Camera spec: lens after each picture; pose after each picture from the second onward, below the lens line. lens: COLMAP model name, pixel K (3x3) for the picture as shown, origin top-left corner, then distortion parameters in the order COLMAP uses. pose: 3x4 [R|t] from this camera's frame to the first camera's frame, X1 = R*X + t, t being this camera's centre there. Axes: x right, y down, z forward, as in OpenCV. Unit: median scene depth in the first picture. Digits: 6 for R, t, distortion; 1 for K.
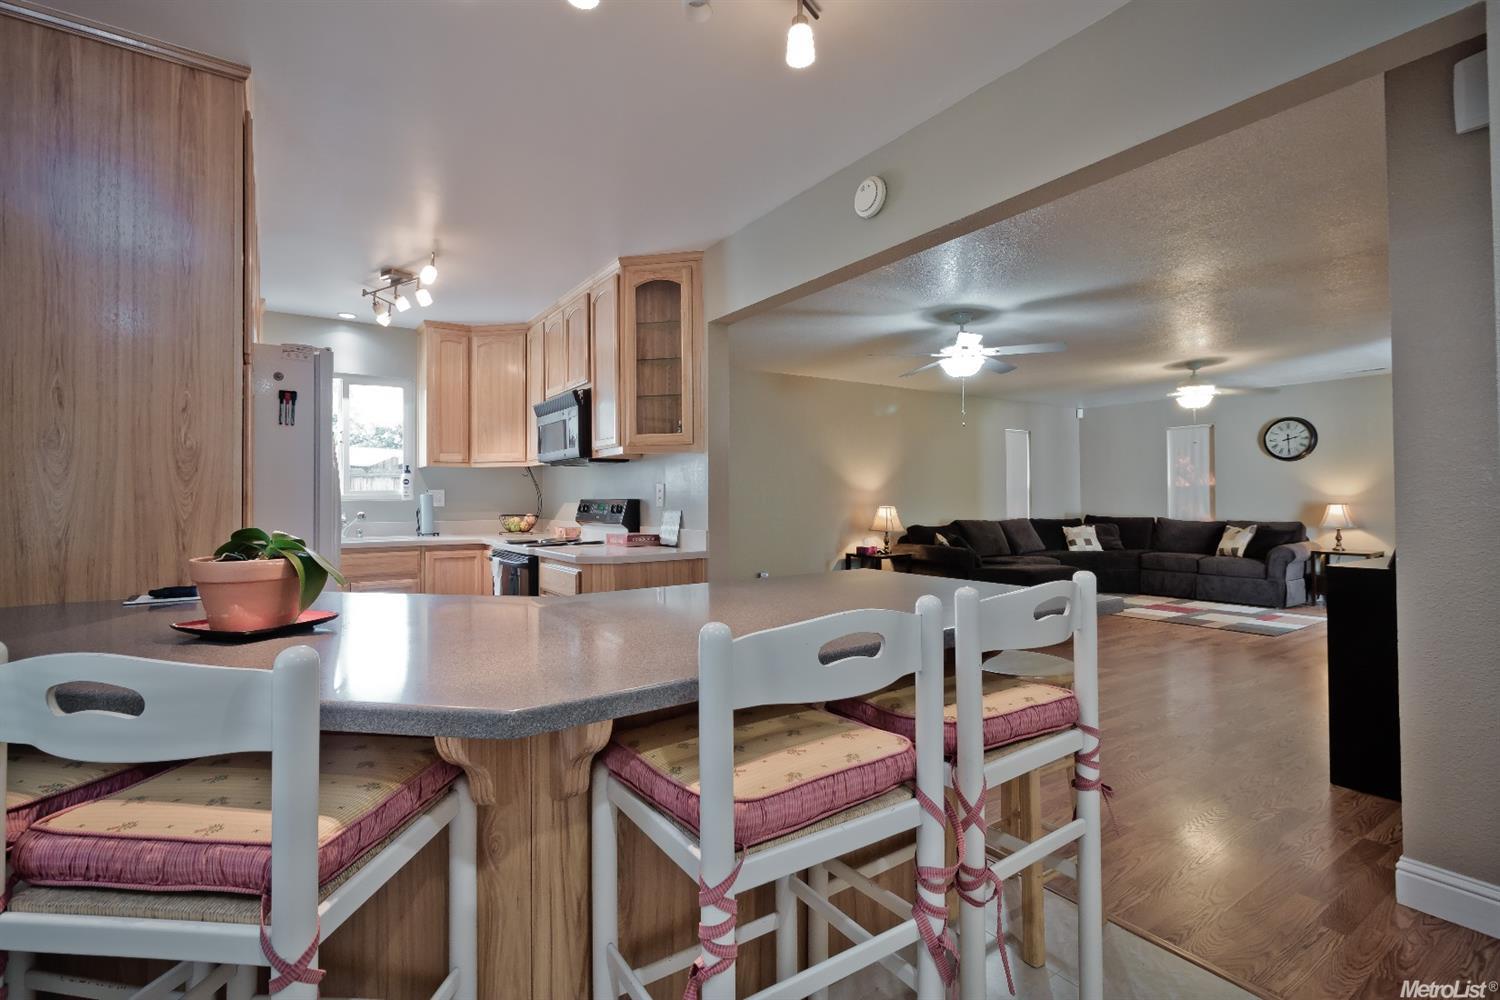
lens RADIAL K [[696.1, 0, 734.8], [0, 696.1, 499.4], [0, 0, 1]] dist [0.002156, -0.000397]
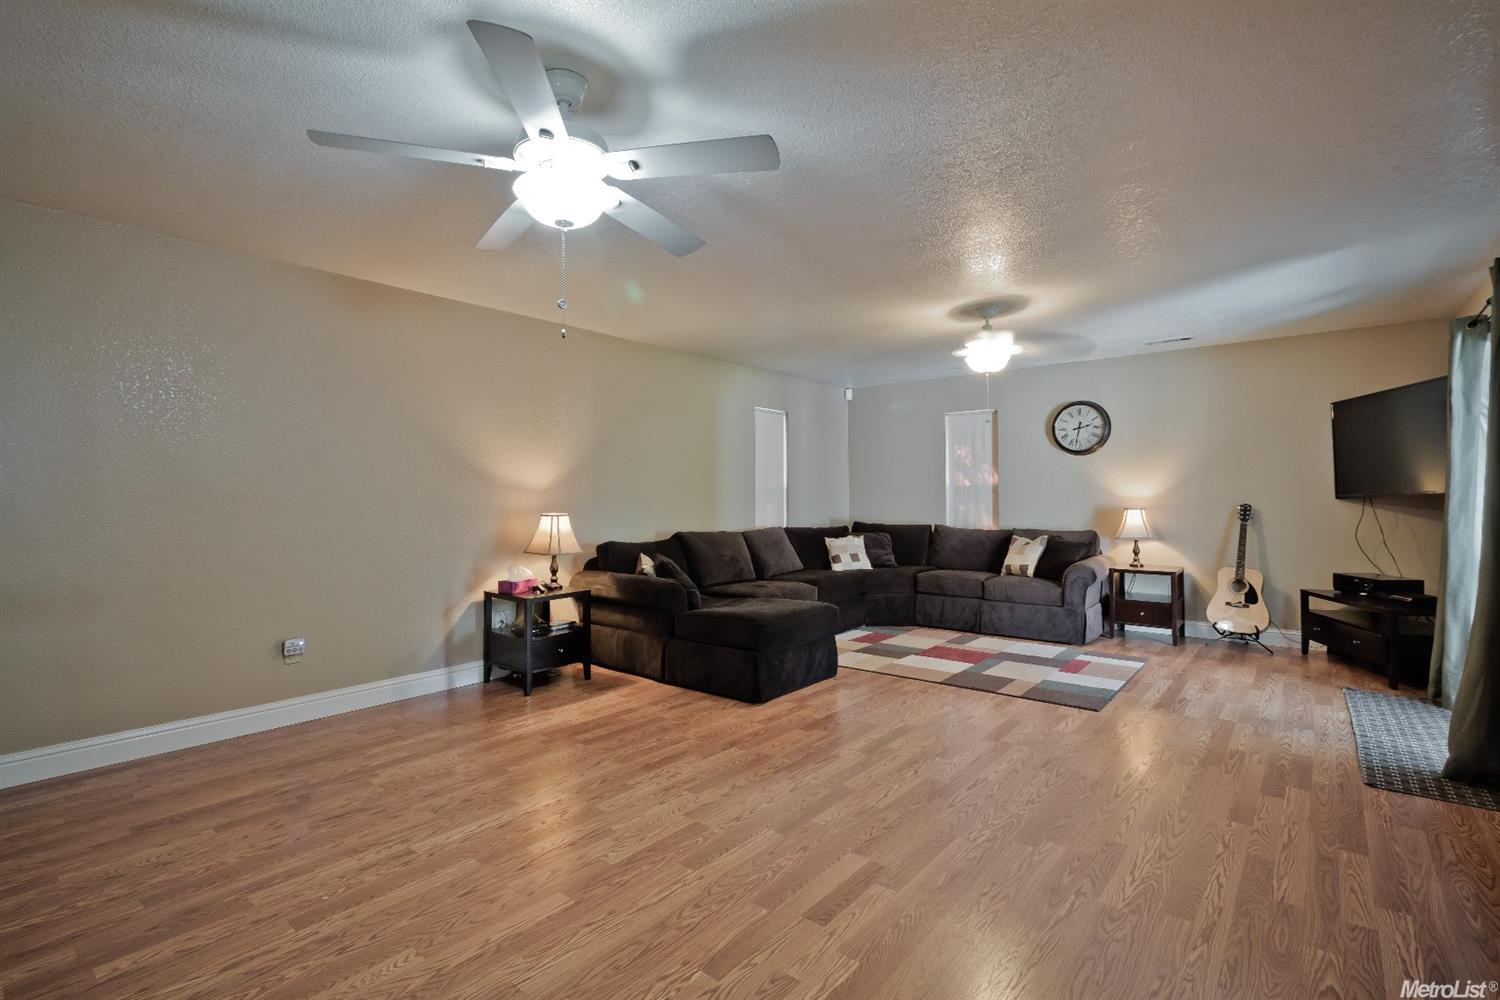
lens RADIAL K [[696.1, 0, 744.1], [0, 696.1, 499.4], [0, 0, 1]] dist [0.002156, -0.000397]
pose [[0.957946, 0.002300, 0.286941, 0.192452], [-0.002348, 0.999997, -0.000177, -0.002737], [-0.286940, -0.000504, 0.957948, 0.340722]]
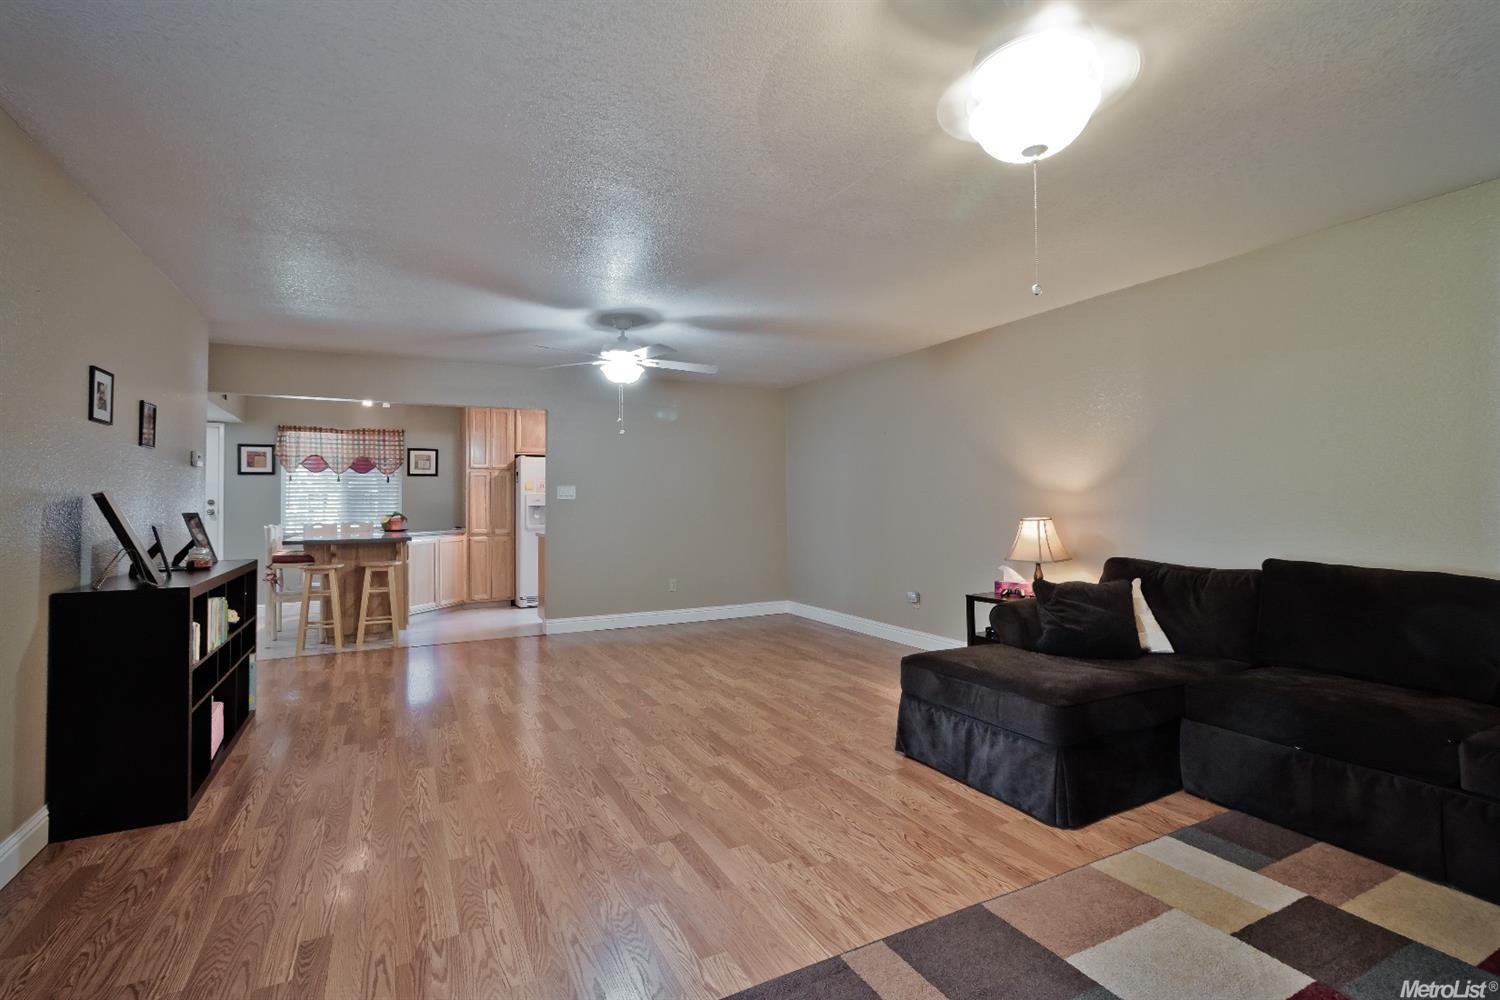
lens RADIAL K [[696.1, 0, 746.2], [0, 696.1, 499.0], [0, 0, 1]] dist [0.002156, -0.000397]
pose [[-0.116104, -0.000884, -0.993237, 0.782449], [0.006205, 0.999979, -0.001615, -0.006155], [0.993218, -0.006350, -0.116096, 0.786393]]
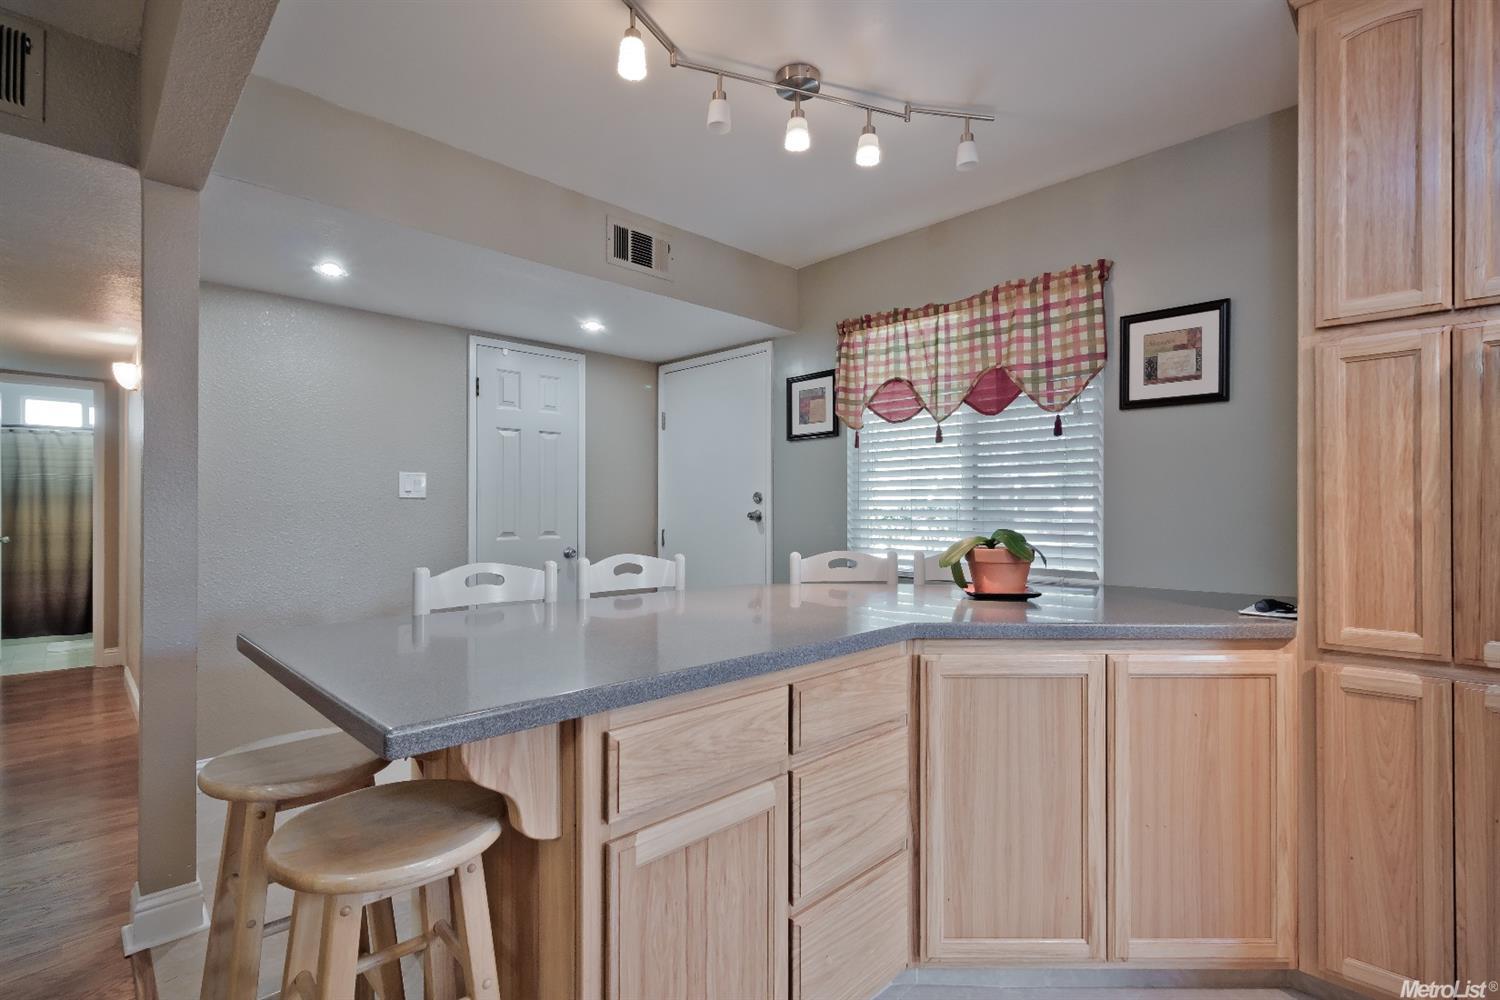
lens RADIAL K [[696.1, 0, 758.3], [0, 696.1, 501.2], [0, 0, 1]] dist [0.002156, -0.000397]
pose [[-0.981893, -0.000232, -0.189434, 0.522318], [0.001150, 0.999974, -0.007183, -0.004552], [0.189430, -0.007271, -0.981867, 0.667721]]
